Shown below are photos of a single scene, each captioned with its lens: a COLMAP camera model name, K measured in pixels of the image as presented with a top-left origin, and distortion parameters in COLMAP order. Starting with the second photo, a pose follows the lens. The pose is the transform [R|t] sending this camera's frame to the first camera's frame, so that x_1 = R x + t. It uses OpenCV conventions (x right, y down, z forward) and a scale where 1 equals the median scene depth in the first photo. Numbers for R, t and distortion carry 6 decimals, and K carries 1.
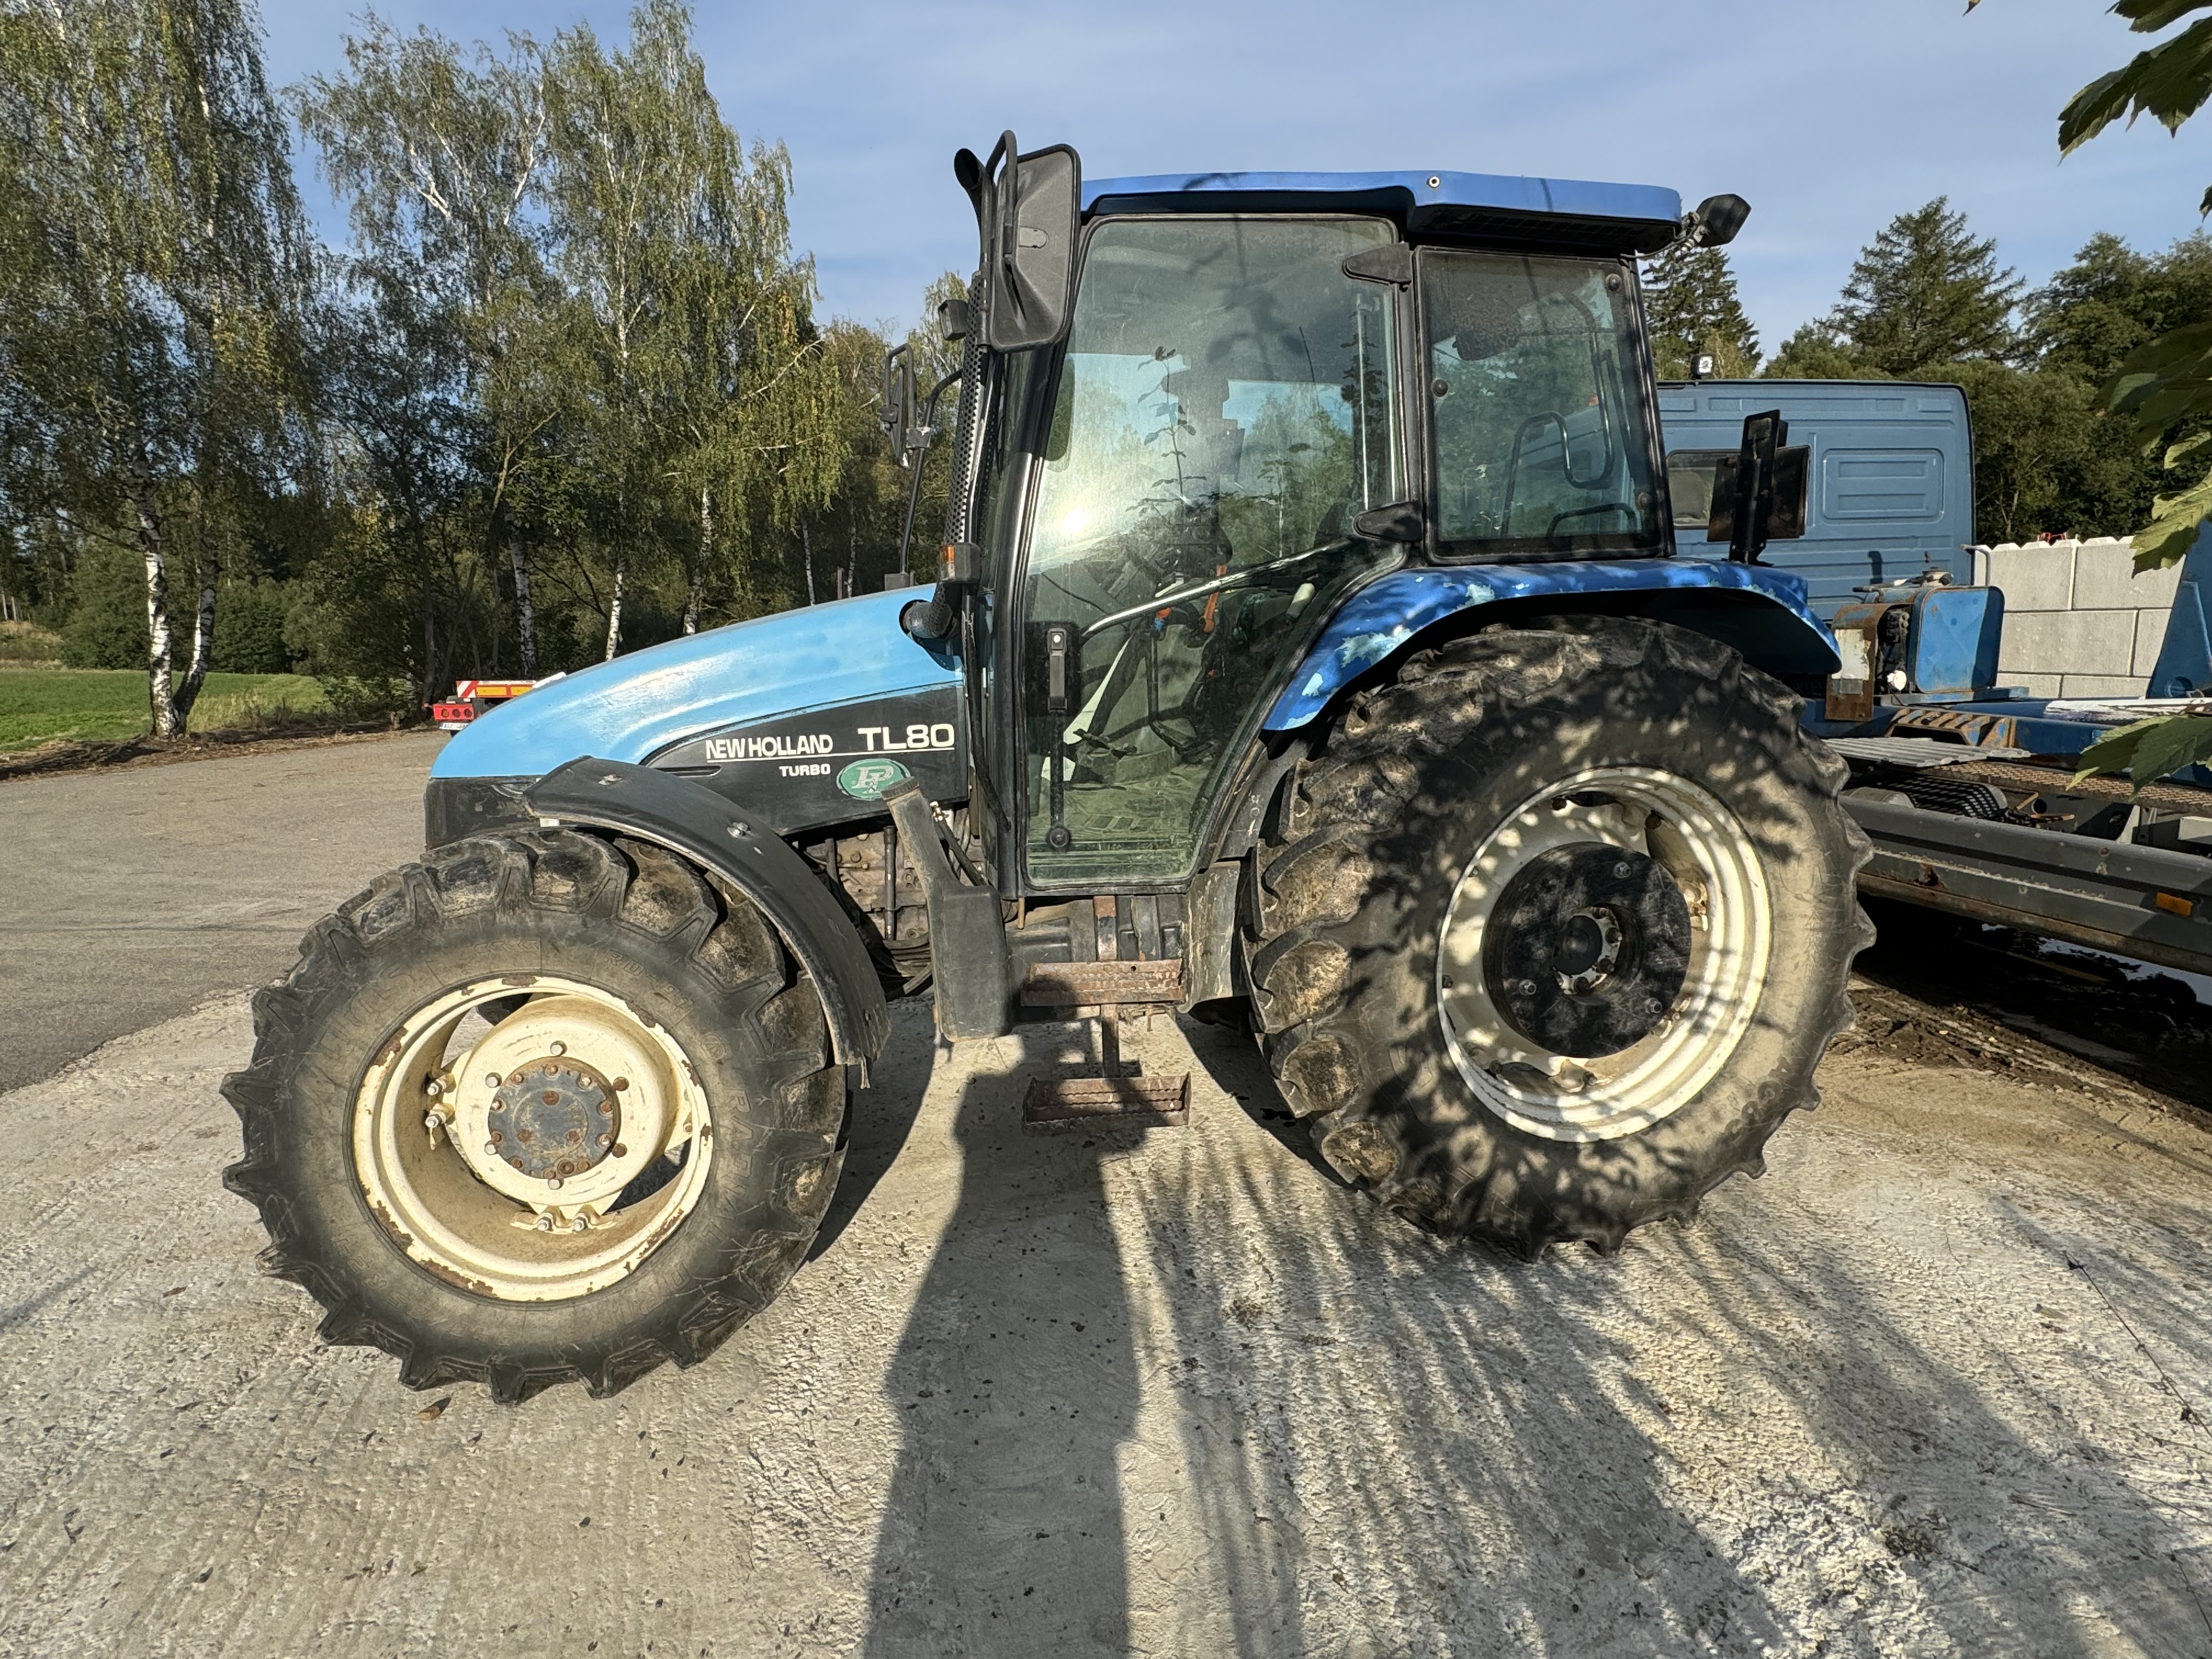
lens RADIAL K [[1208.9, 0, 1094.7], [0, 1208.9, 832.1], [0, 0, 1]] dist [-0.009555, 0.002666]
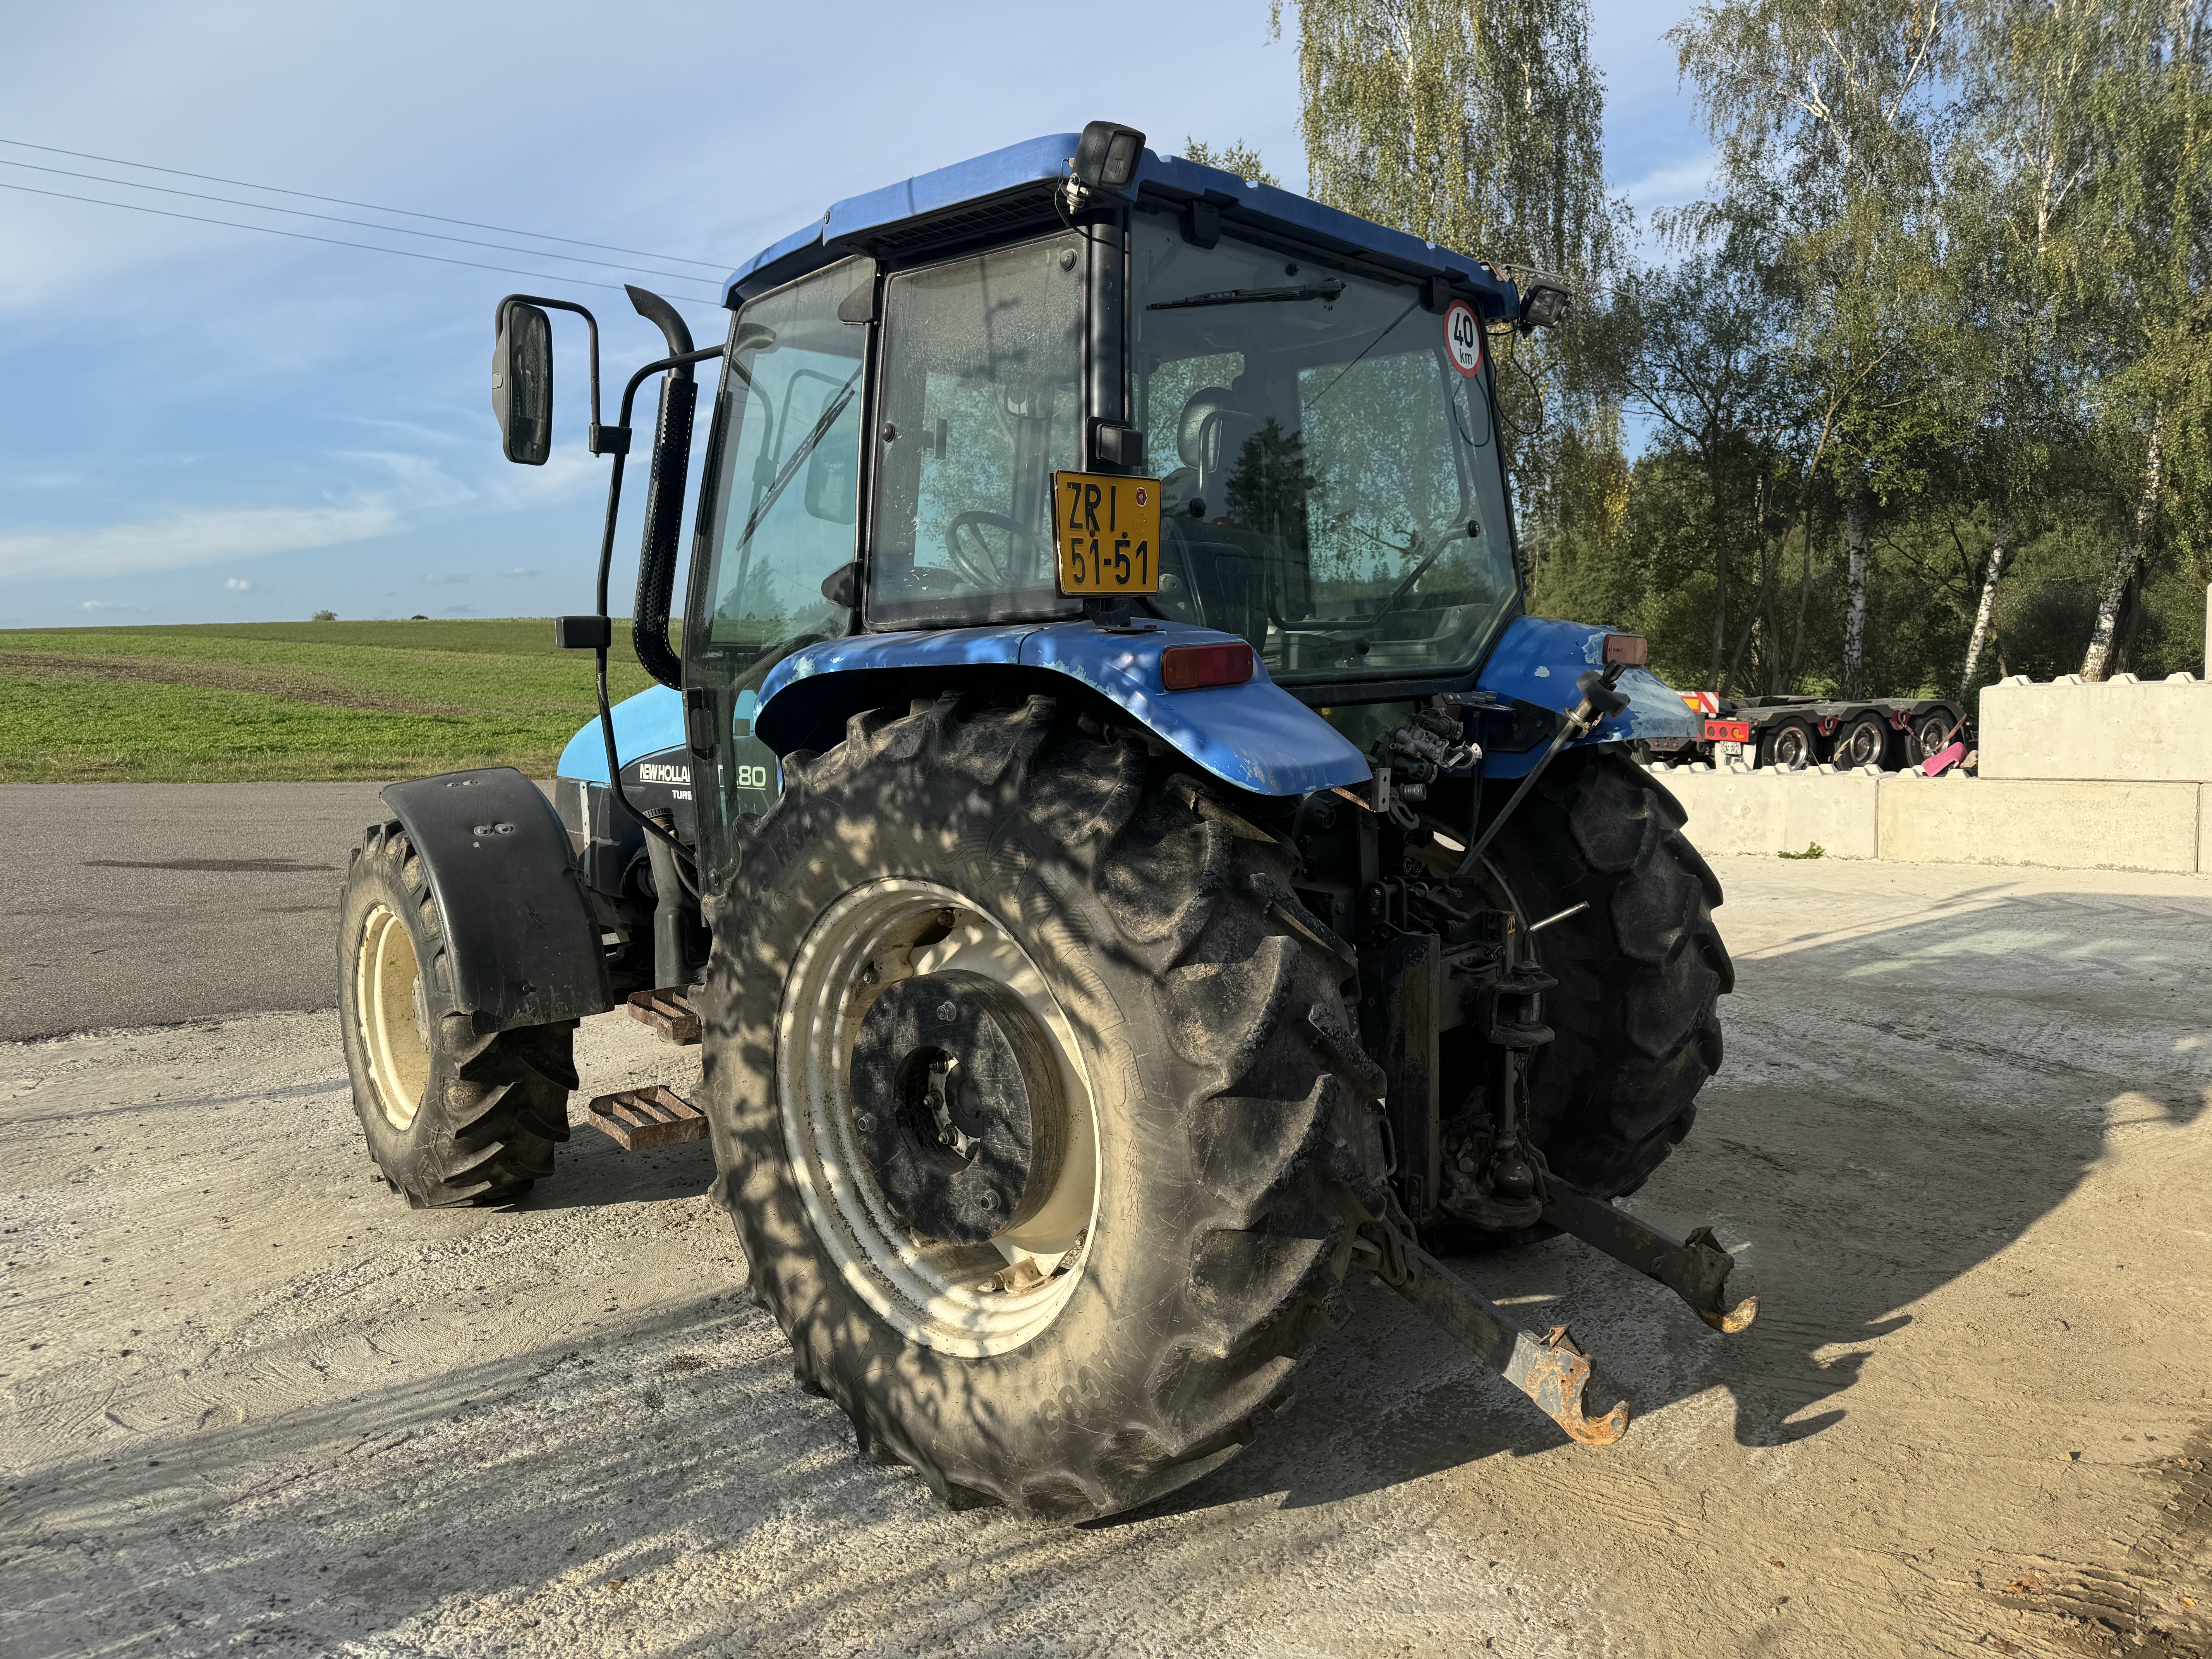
lens RADIAL K [[1549.6, 0, 1116.8], [0, 1549.6, 808.4], [0, 0, 1]] dist [0.023154, -0.024318]
pose [[0.565998, 0.099560, -0.818373, 1.325138], [-0.136175, 0.990336, 0.026300, -0.143744], [0.813082, 0.096556, 0.574086, 0.490295]]
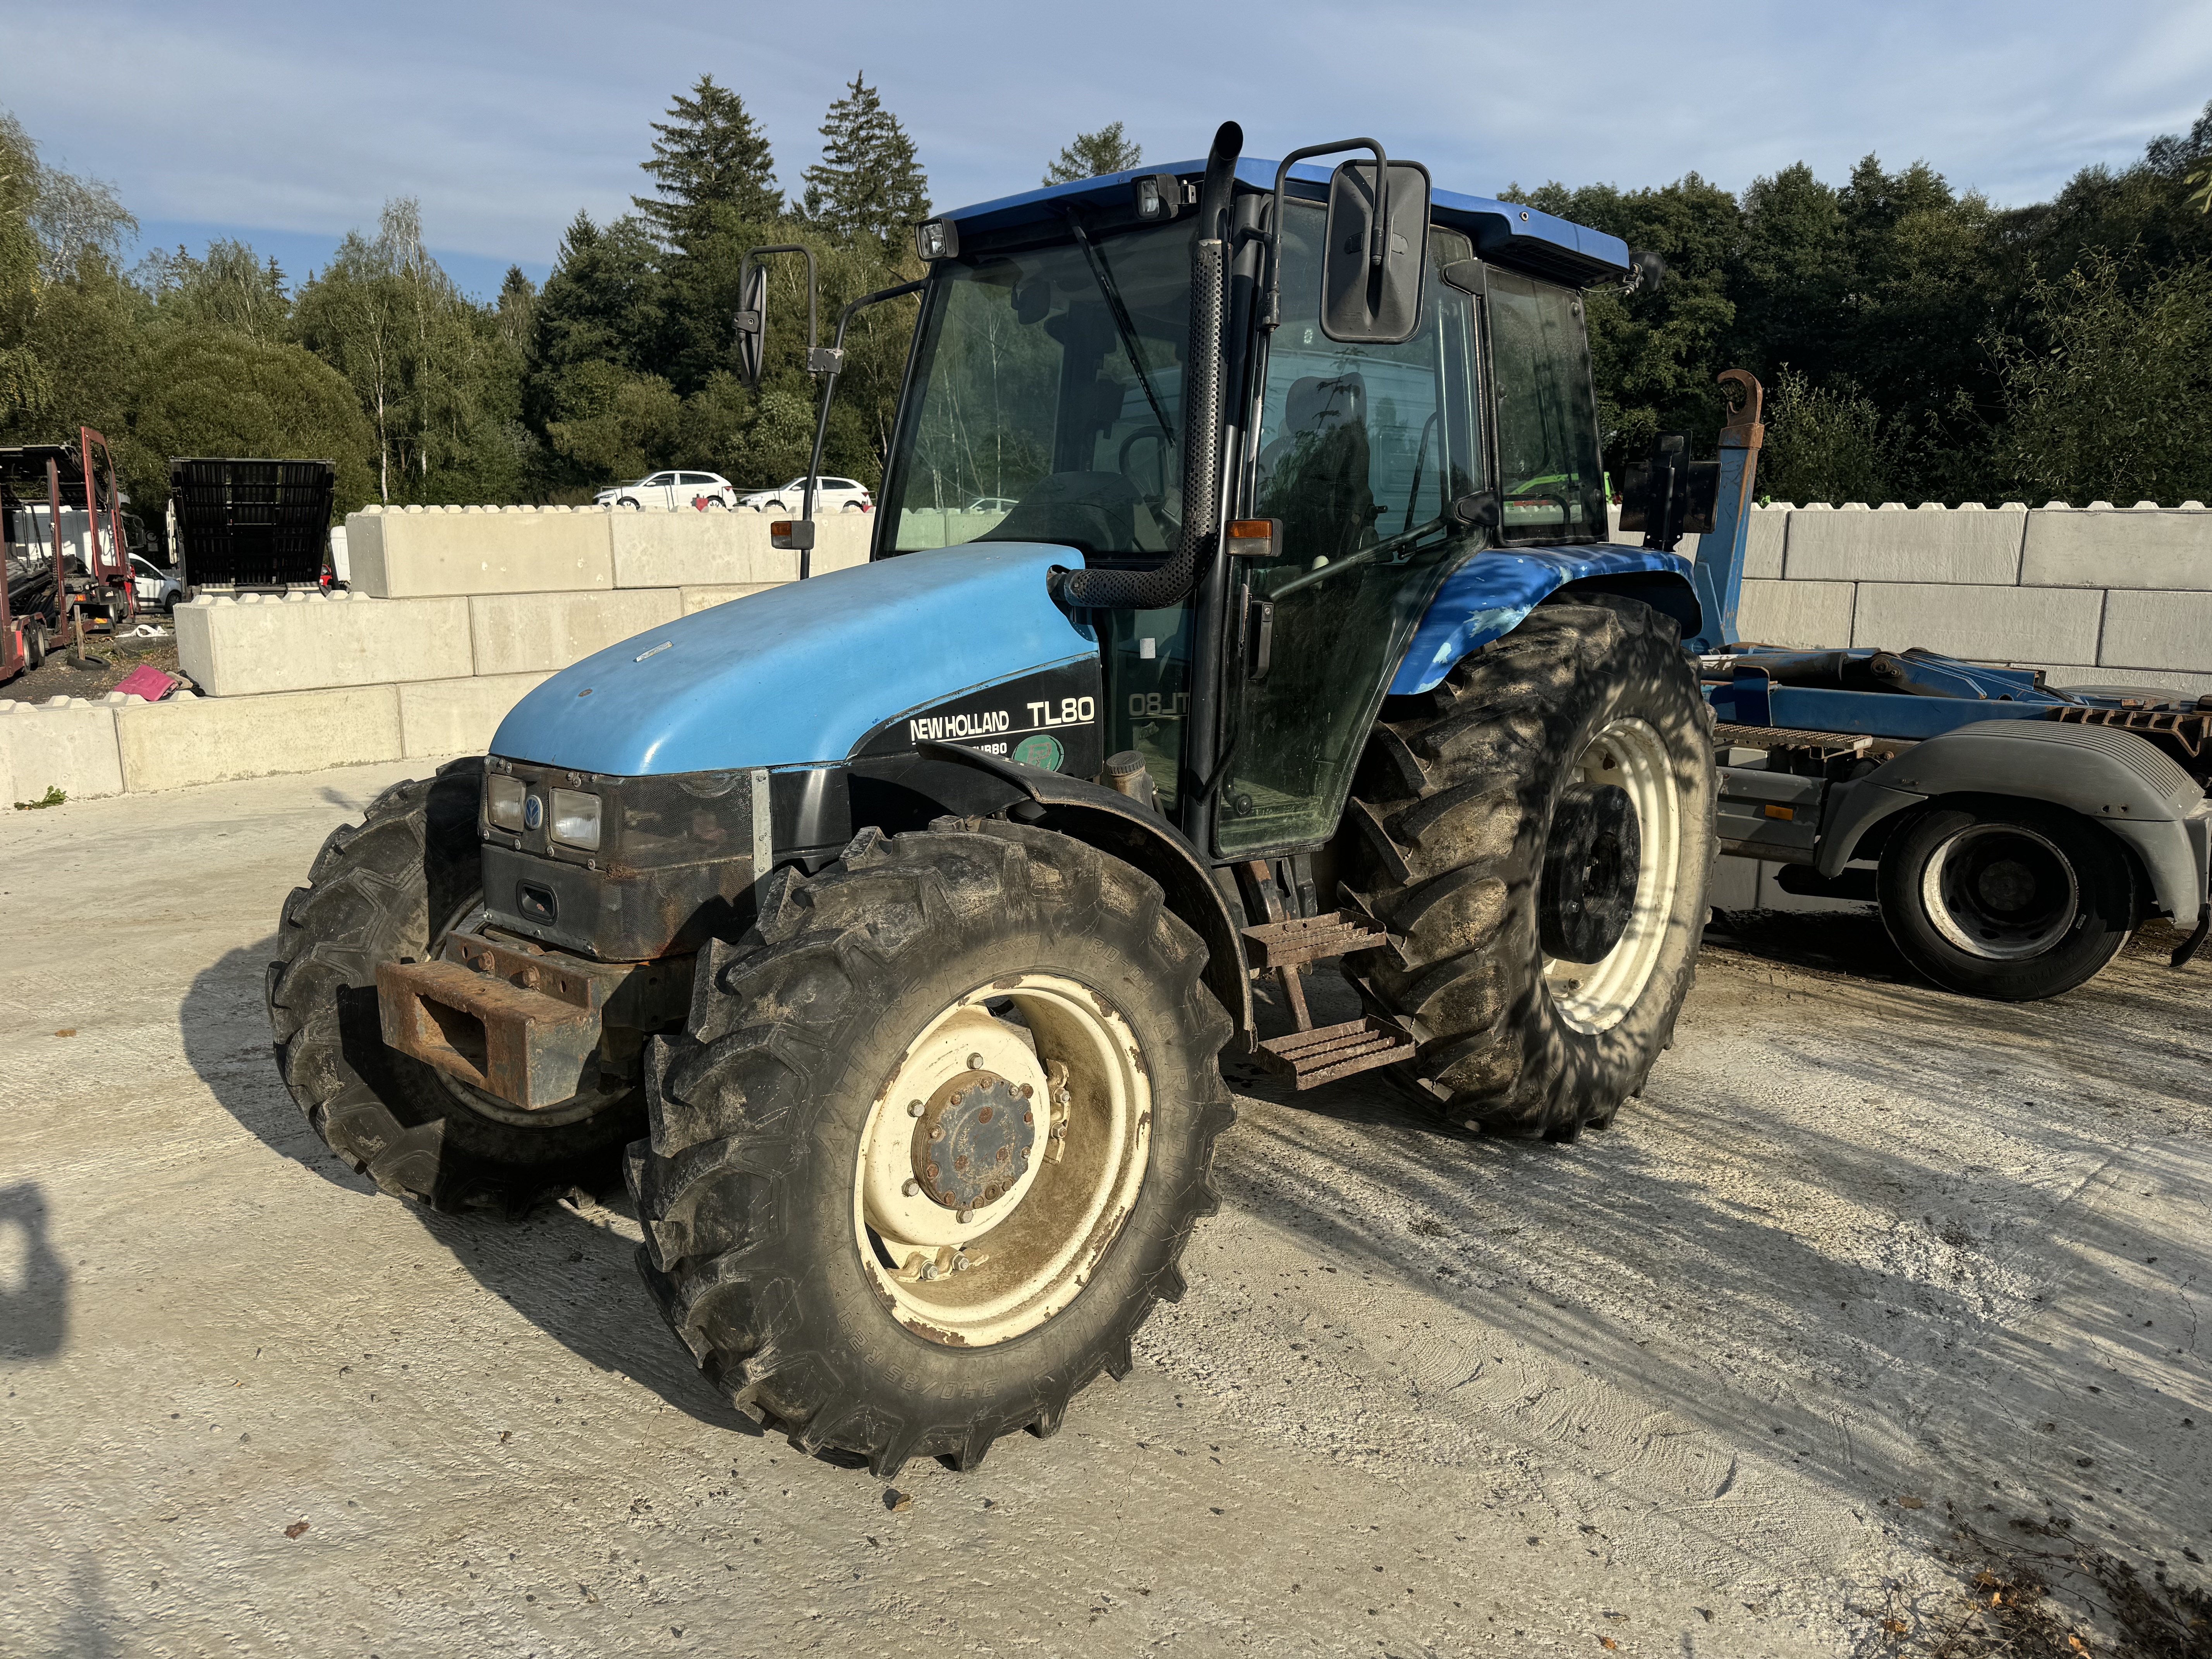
lens RADIAL K [[1582.9, 0, 1096.7], [0, 1582.9, 792.7], [0, 0, 1]] dist [0.010553, -0.010175]
pose [[0.829119, -0.054141, 0.556445, -0.878599], [0.068277, 0.997655, -0.004664, -0.008473], [-0.554888, 0.041860, 0.830872, -0.035777]]
